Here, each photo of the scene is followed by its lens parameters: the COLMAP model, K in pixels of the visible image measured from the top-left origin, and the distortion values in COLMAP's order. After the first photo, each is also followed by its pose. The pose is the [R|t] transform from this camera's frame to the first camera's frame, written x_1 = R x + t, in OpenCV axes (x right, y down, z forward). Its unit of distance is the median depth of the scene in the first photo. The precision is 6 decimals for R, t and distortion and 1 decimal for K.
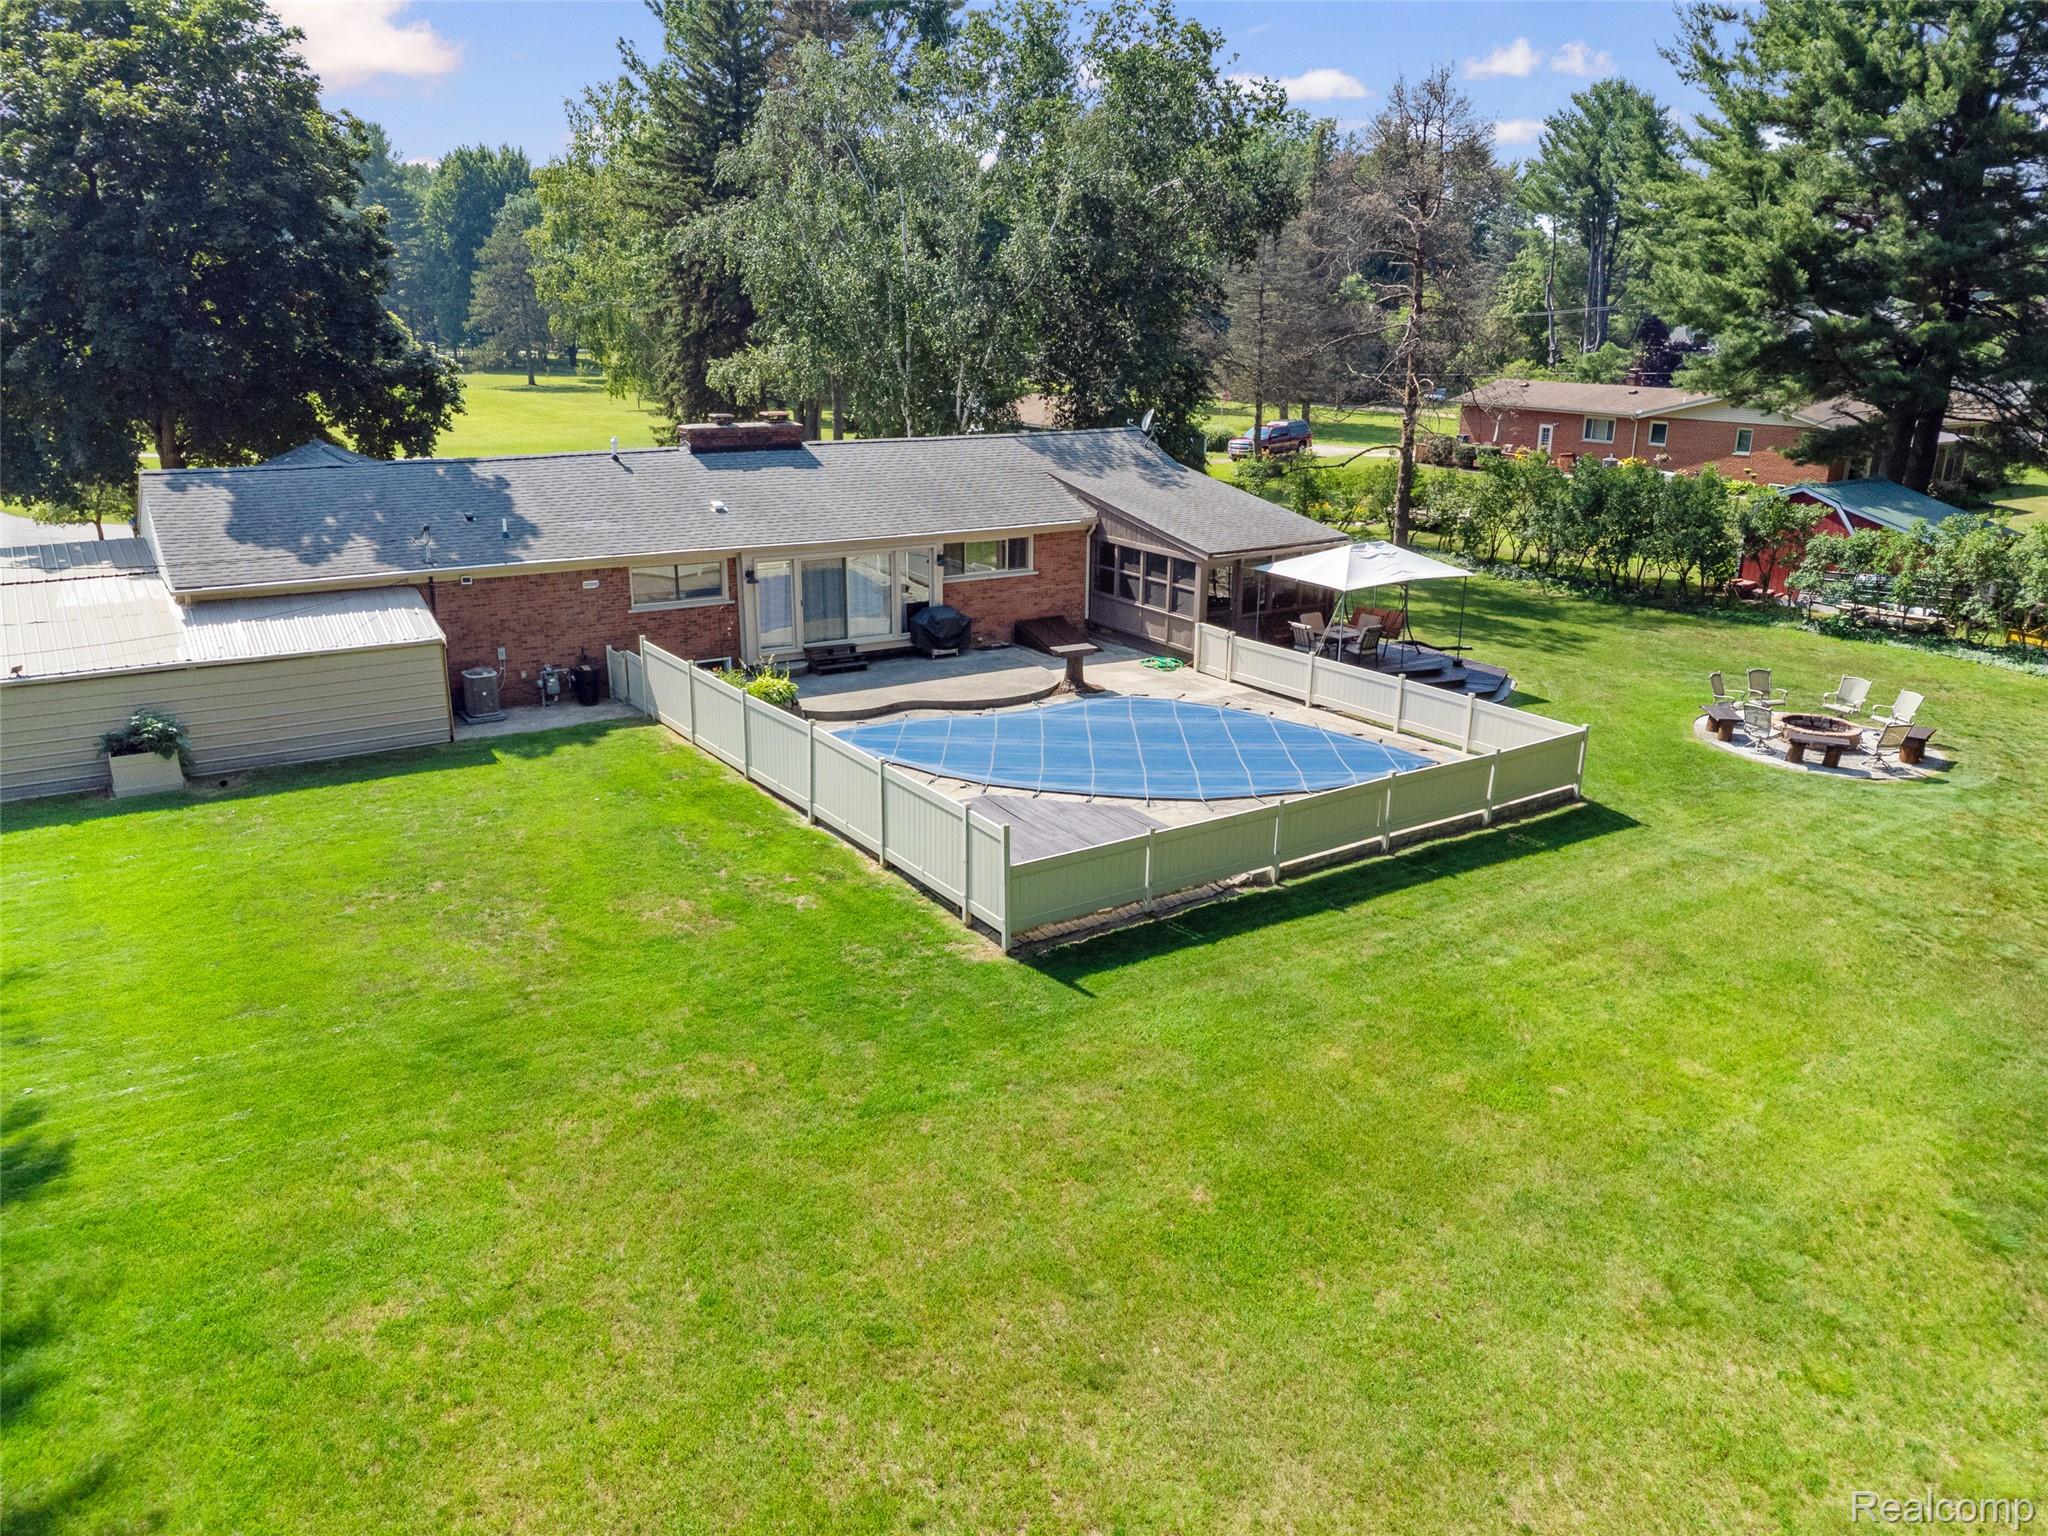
lens RADIAL K [[1515.0, 0, 1006.4], [0, 1515.0, 771.6], [0, 0, 1]] dist [0.017692, -0.020231]
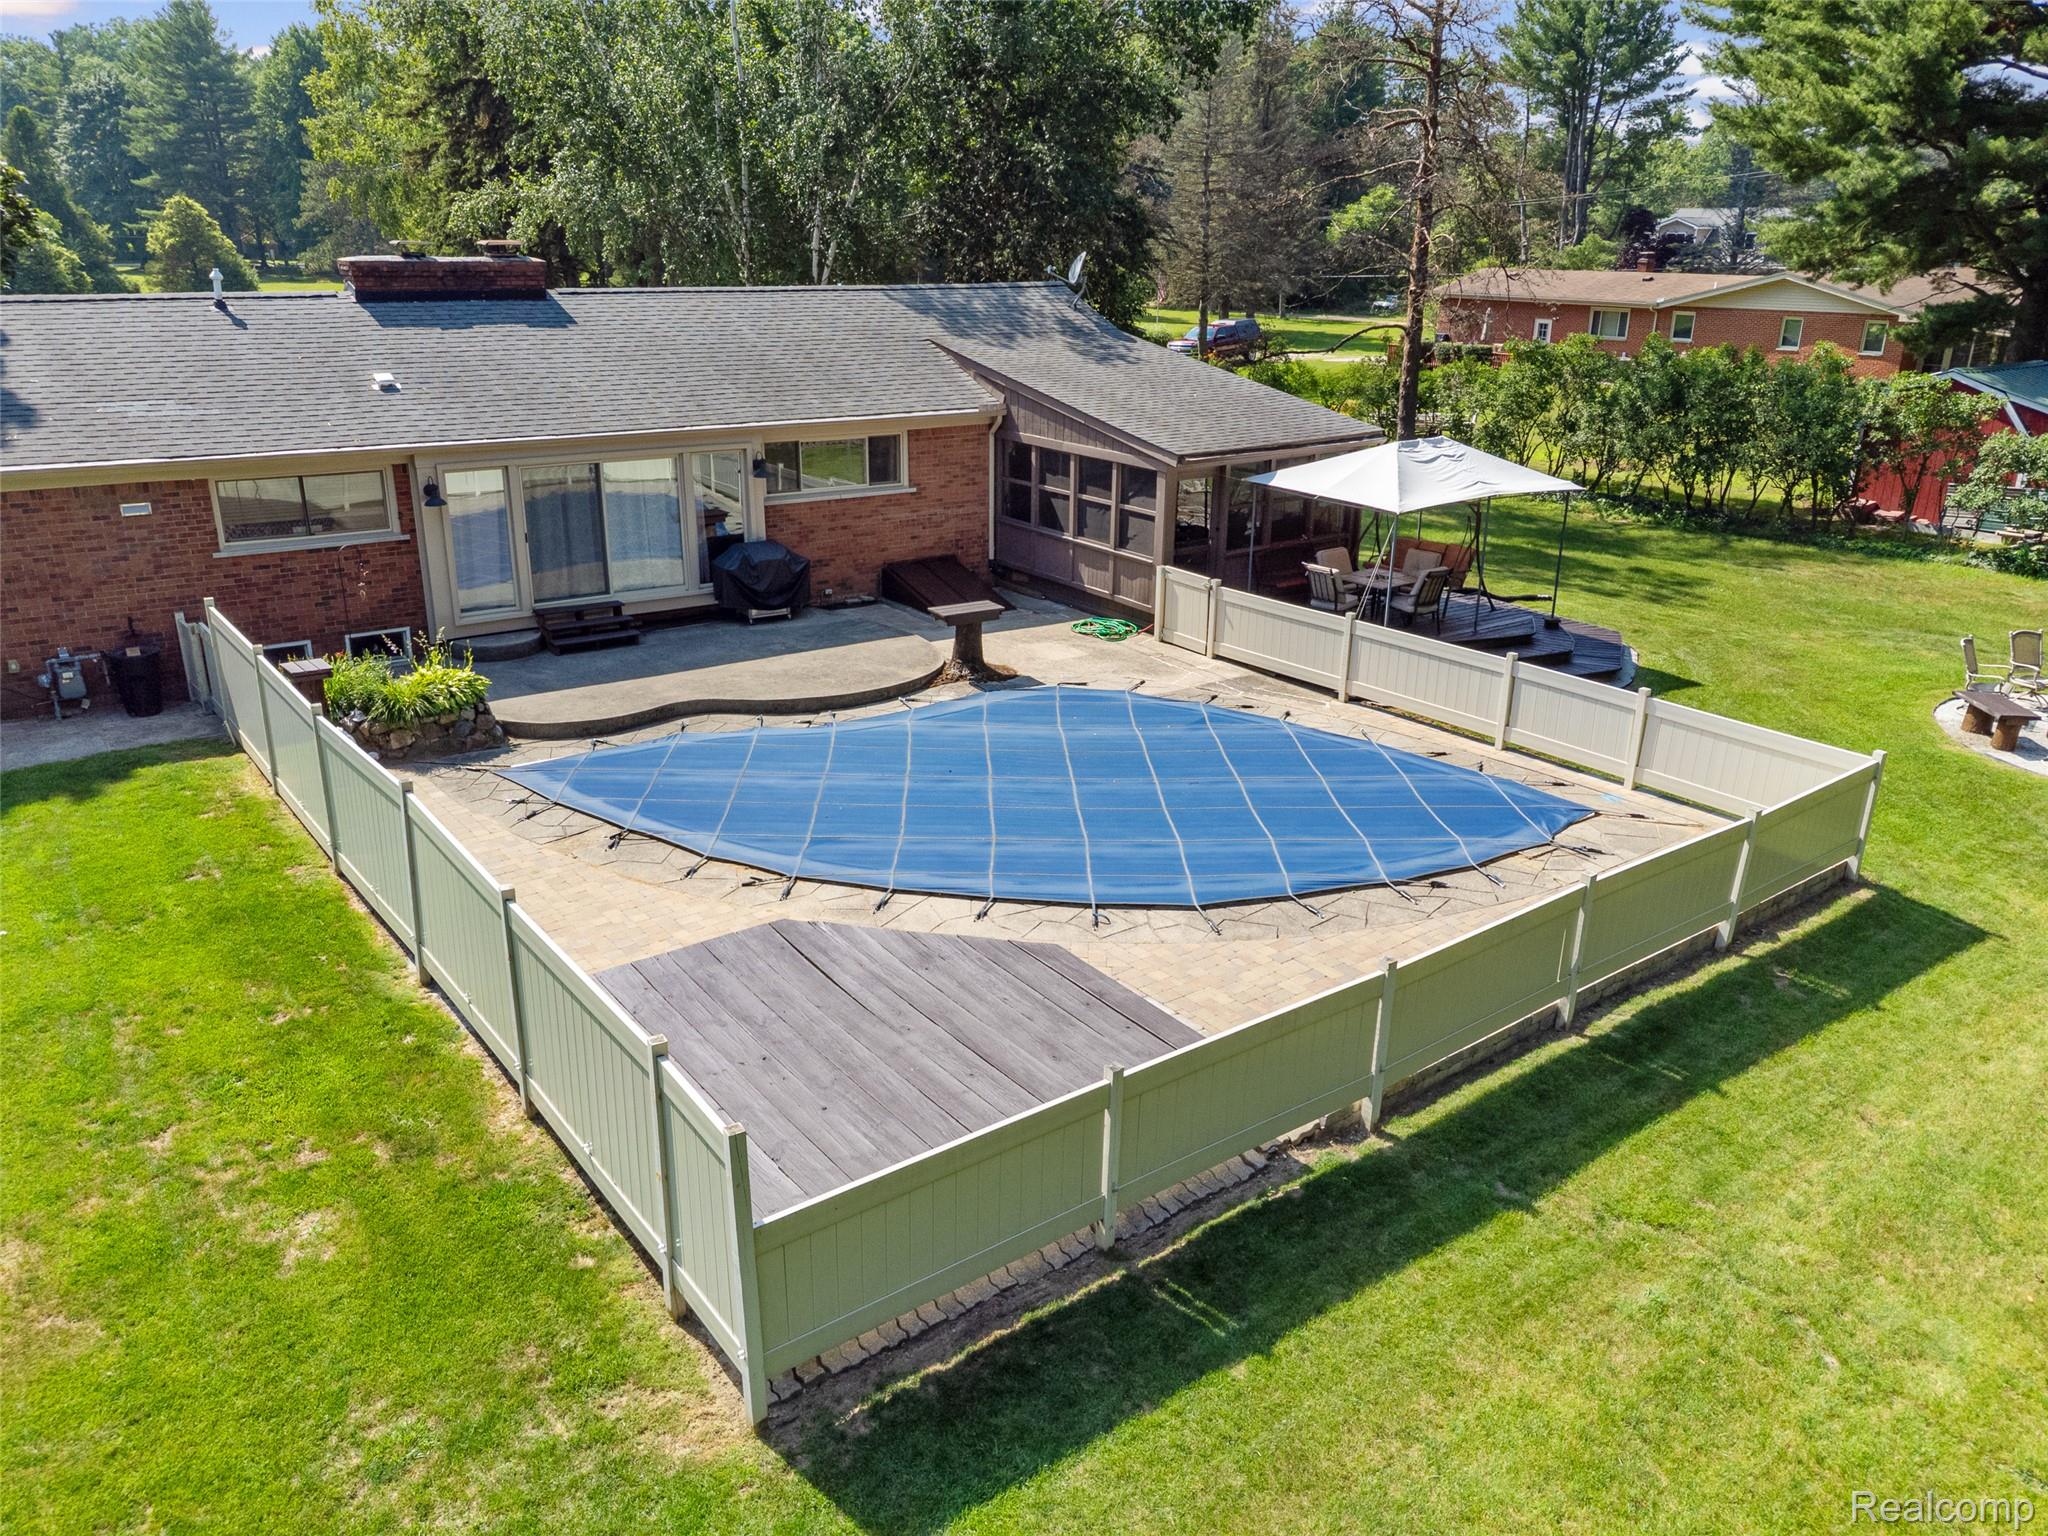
lens RADIAL K [[1515.0, 0, 1029.8], [0, 1515.0, 766.5], [0, 0, 1]] dist [0.017692, -0.020231]
pose [[0.997853, -0.016262, 0.063443, 0.028682], [0.013690, 0.999075, 0.040767, -0.039683], [-0.064047, -0.039811, 0.997153, 0.357342]]
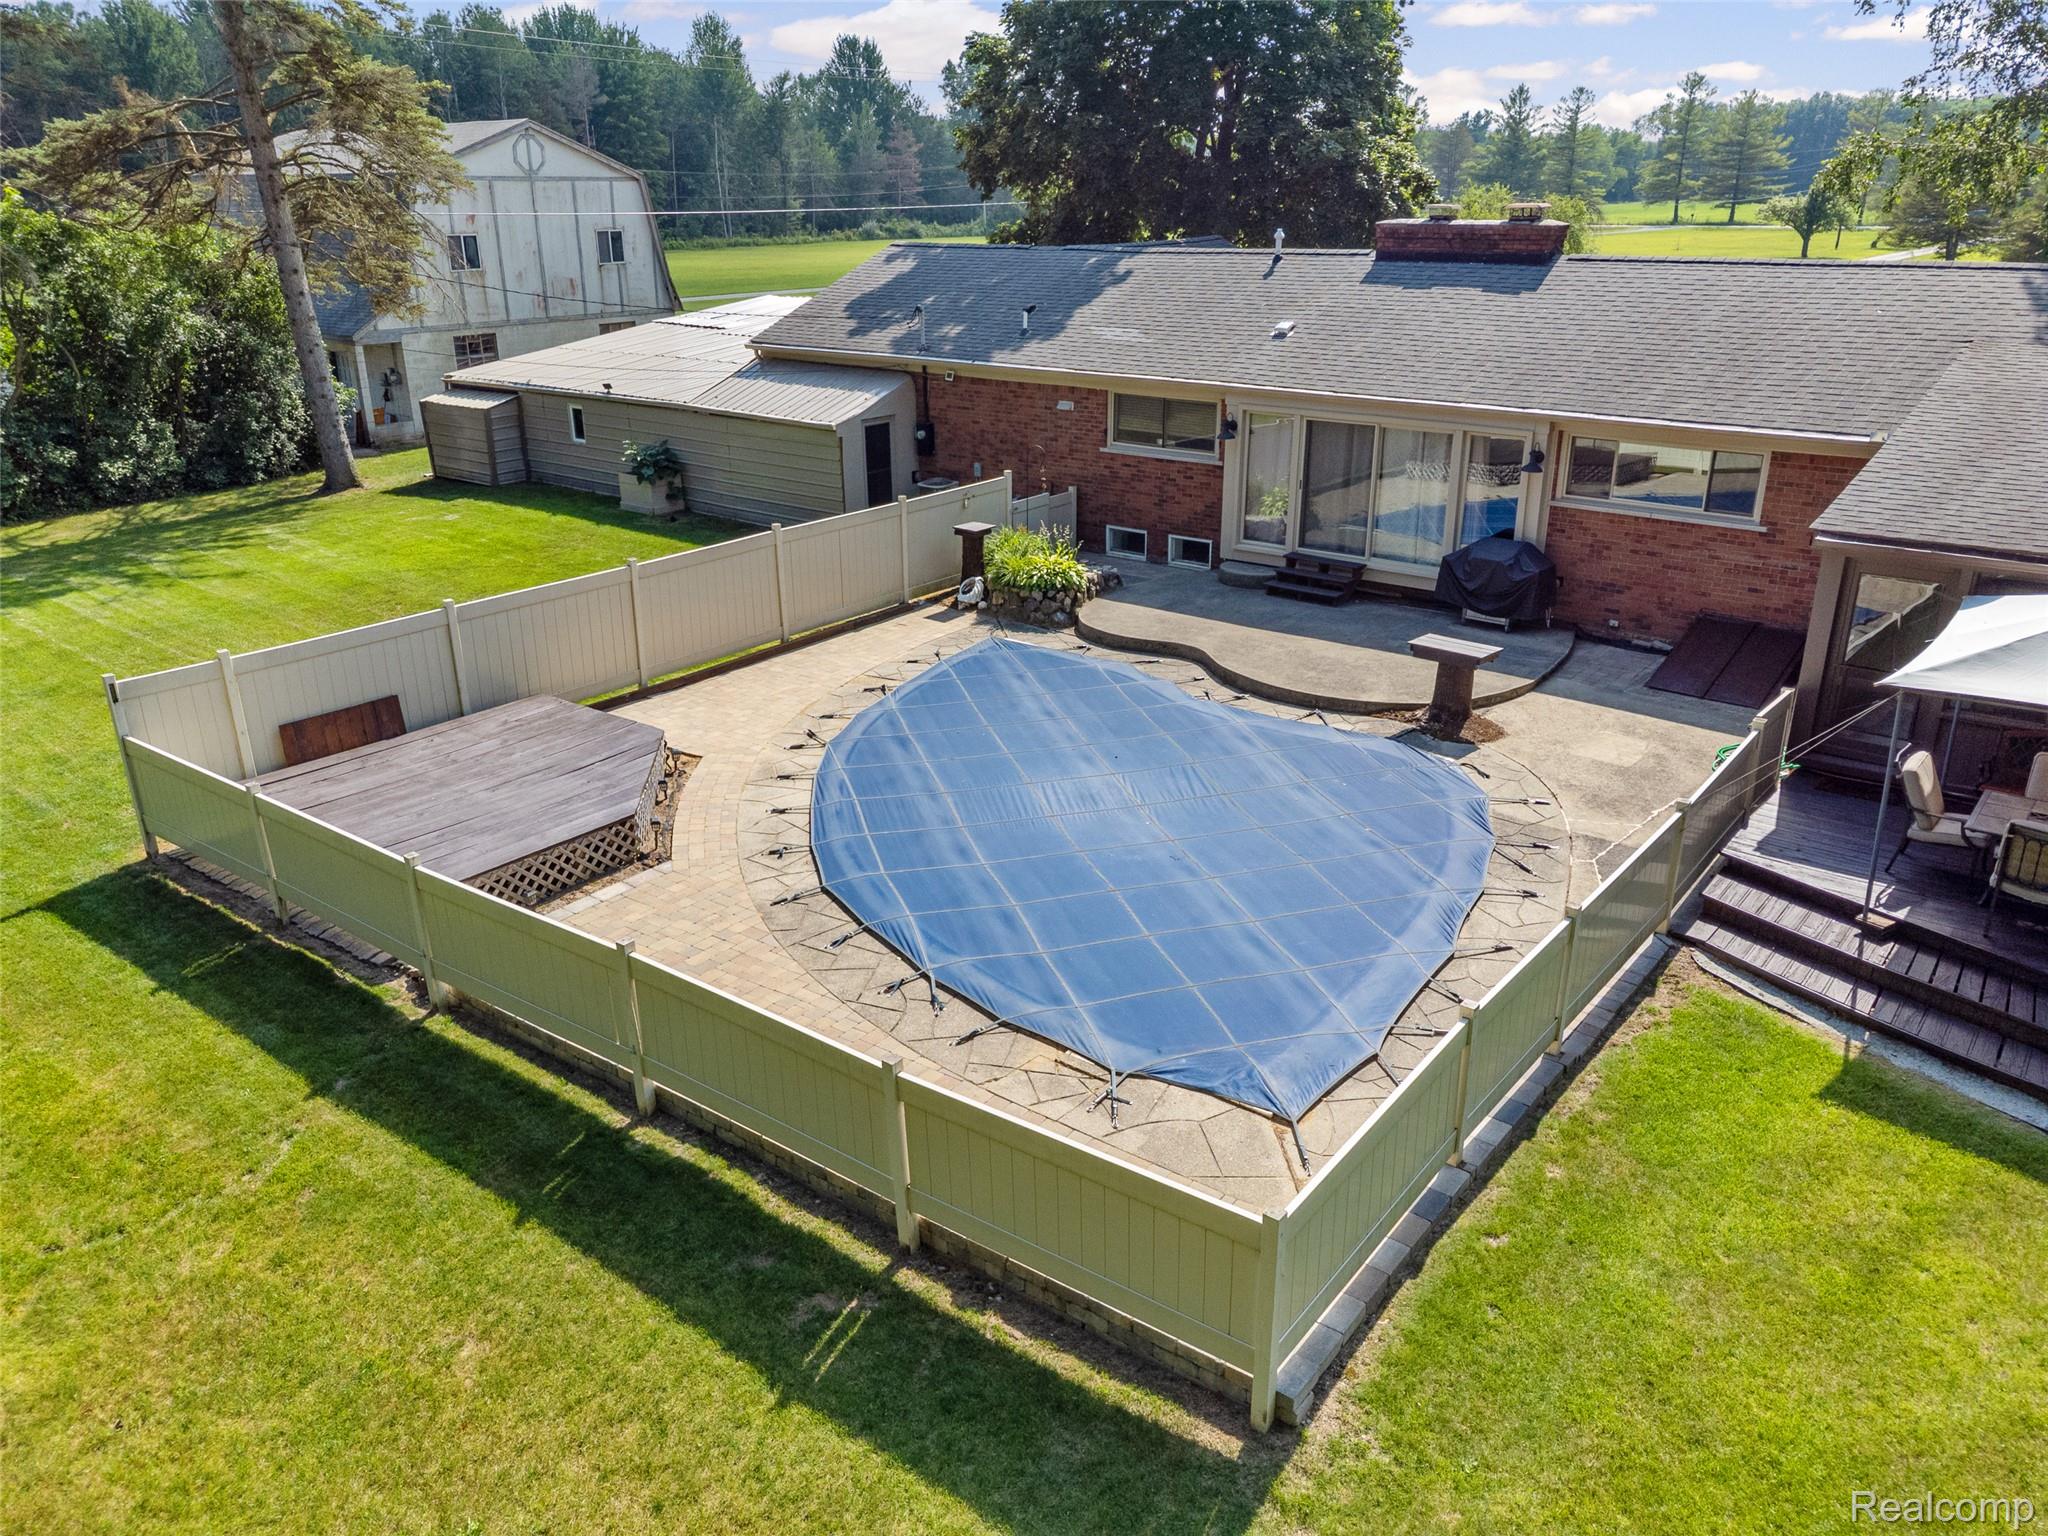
lens RADIAL K [[1515.0, 0, 1008.1], [0, 1515.0, 774.7], [0, 0, 1]] dist [0.017692, -0.020231]
pose [[0.317911, 0.333539, -0.887516, 0.449636], [-0.270291, 0.929118, 0.252354, -0.124547], [0.908777, 0.159661, 0.385530, 0.637530]]
